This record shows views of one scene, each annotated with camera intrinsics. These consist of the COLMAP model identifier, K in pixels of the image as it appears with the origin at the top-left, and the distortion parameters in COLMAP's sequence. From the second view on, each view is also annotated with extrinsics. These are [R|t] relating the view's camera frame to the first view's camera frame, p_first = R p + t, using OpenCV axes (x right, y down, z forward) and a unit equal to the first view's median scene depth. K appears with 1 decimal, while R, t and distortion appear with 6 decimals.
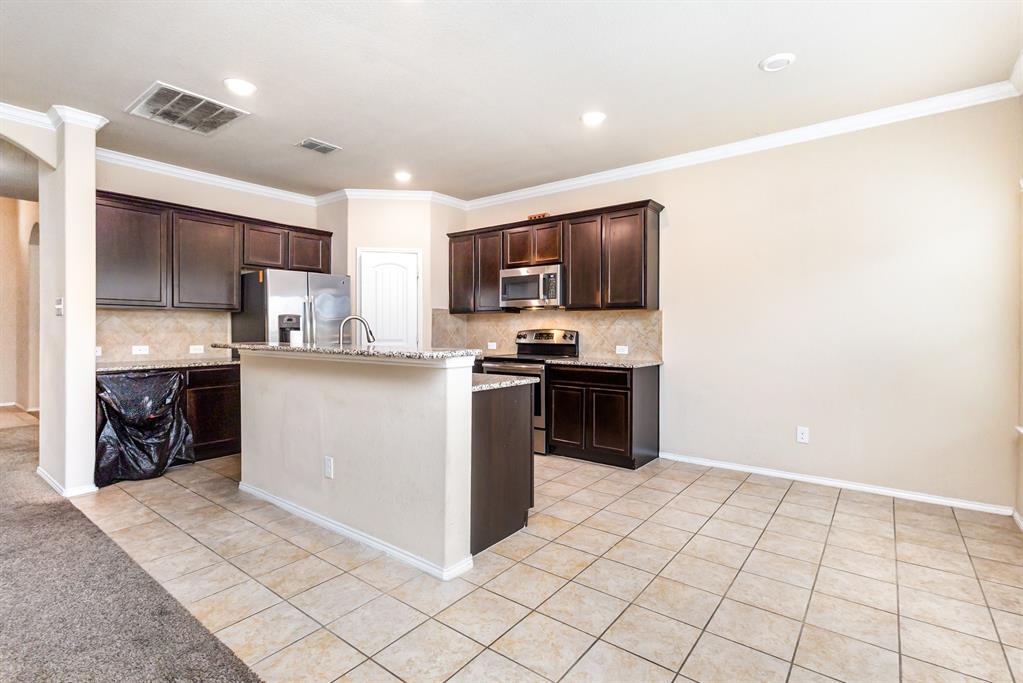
lens RADIAL K [[476.4, 0, 509.9], [0, 476.4, 337.7], [0, 0, 1]] dist [0.008452, -0.002704]
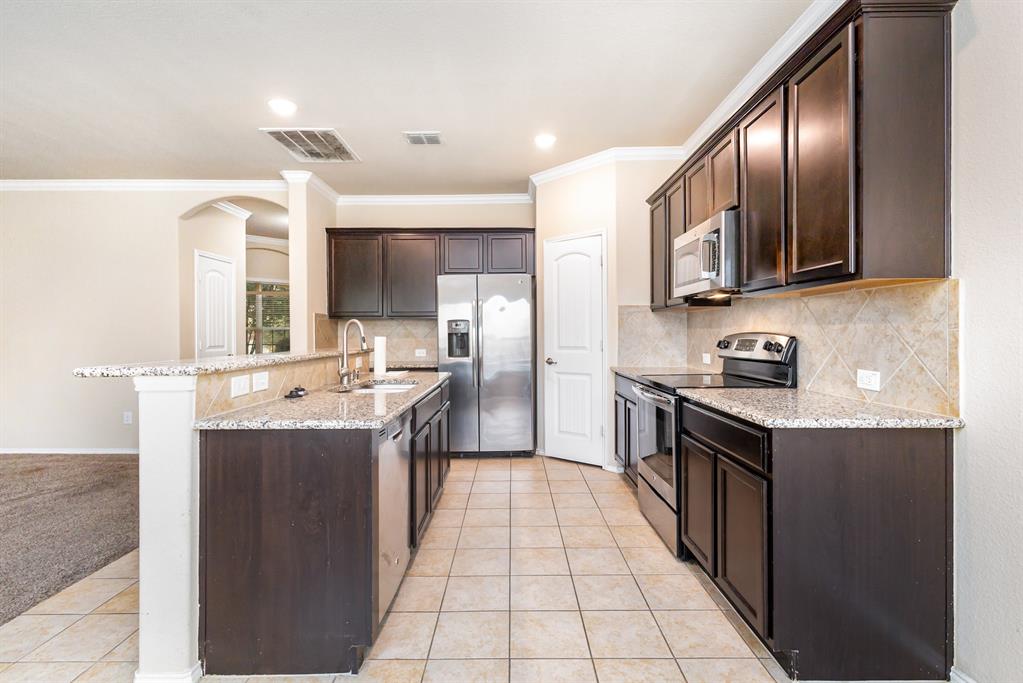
lens RADIAL K [[476.4, 0, 511.9], [0, 476.4, 338.9], [0, 0, 1]] dist [0.008452, -0.002704]
pose [[0.615716, 0.002906, -0.787963, 0.377828], [-0.006824, 0.999975, -0.001645, -0.008279], [0.787939, 0.006390, 0.615721, 0.486862]]
